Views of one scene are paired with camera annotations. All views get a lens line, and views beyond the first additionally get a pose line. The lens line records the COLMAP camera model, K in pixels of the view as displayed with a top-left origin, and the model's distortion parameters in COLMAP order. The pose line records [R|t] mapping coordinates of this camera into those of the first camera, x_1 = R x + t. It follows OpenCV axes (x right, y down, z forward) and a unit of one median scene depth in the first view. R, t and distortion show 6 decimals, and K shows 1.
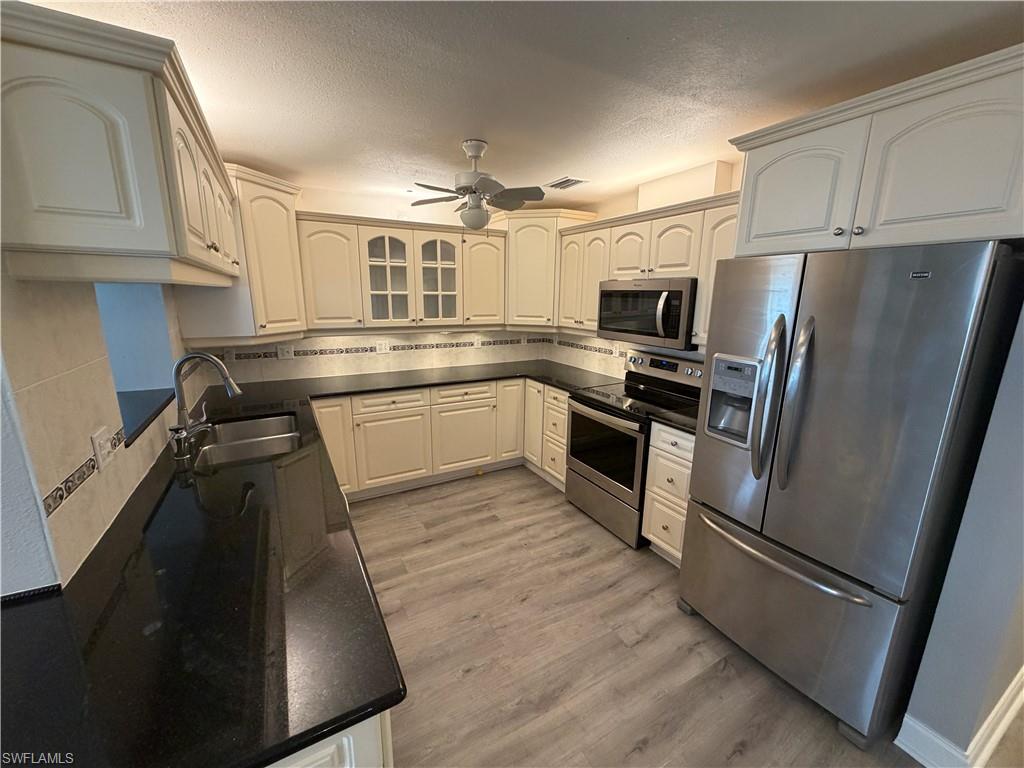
lens RADIAL K [[408.5, 0, 510.4], [0, 408.5, 384.7], [0, 0, 1]] dist [0.001020, 0.000011]
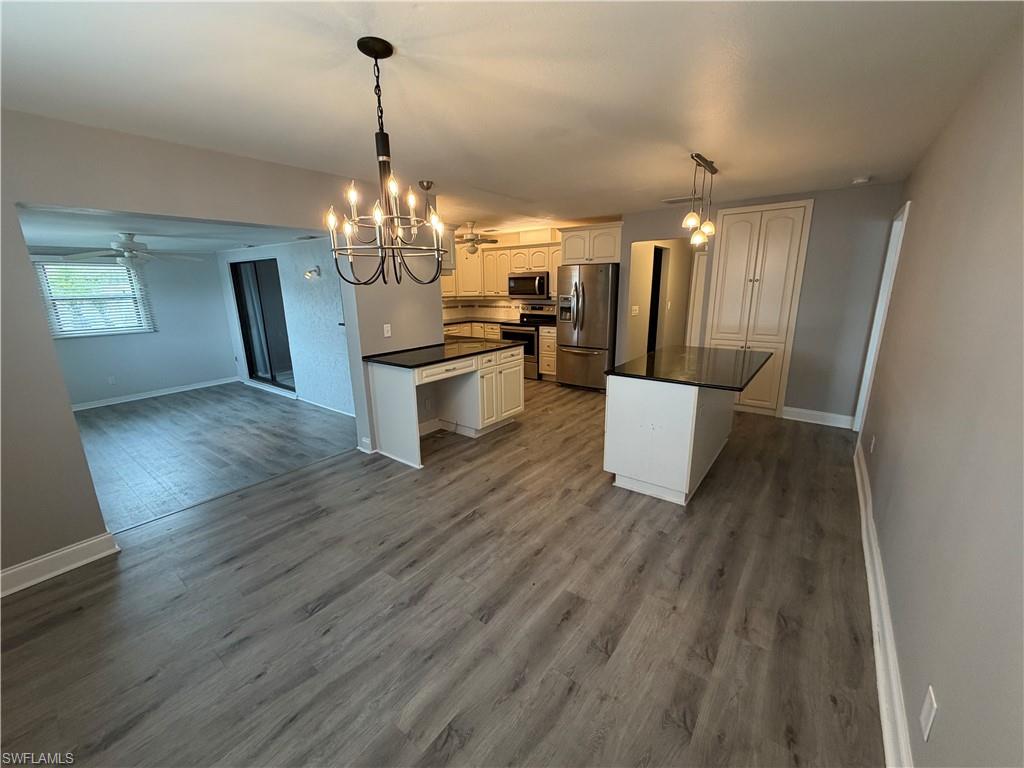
lens RADIAL K [[408.5, 0, 510.4], [0, 408.5, 384.7], [0, 0, 1]] dist [0.001020, 0.000011]
pose [[0.916245, -0.120544, 0.382053, -0.705973], [0.112719, 0.992701, 0.042889, 0.265094], [-0.384435, 0.003767, 0.923145, -1.096767]]
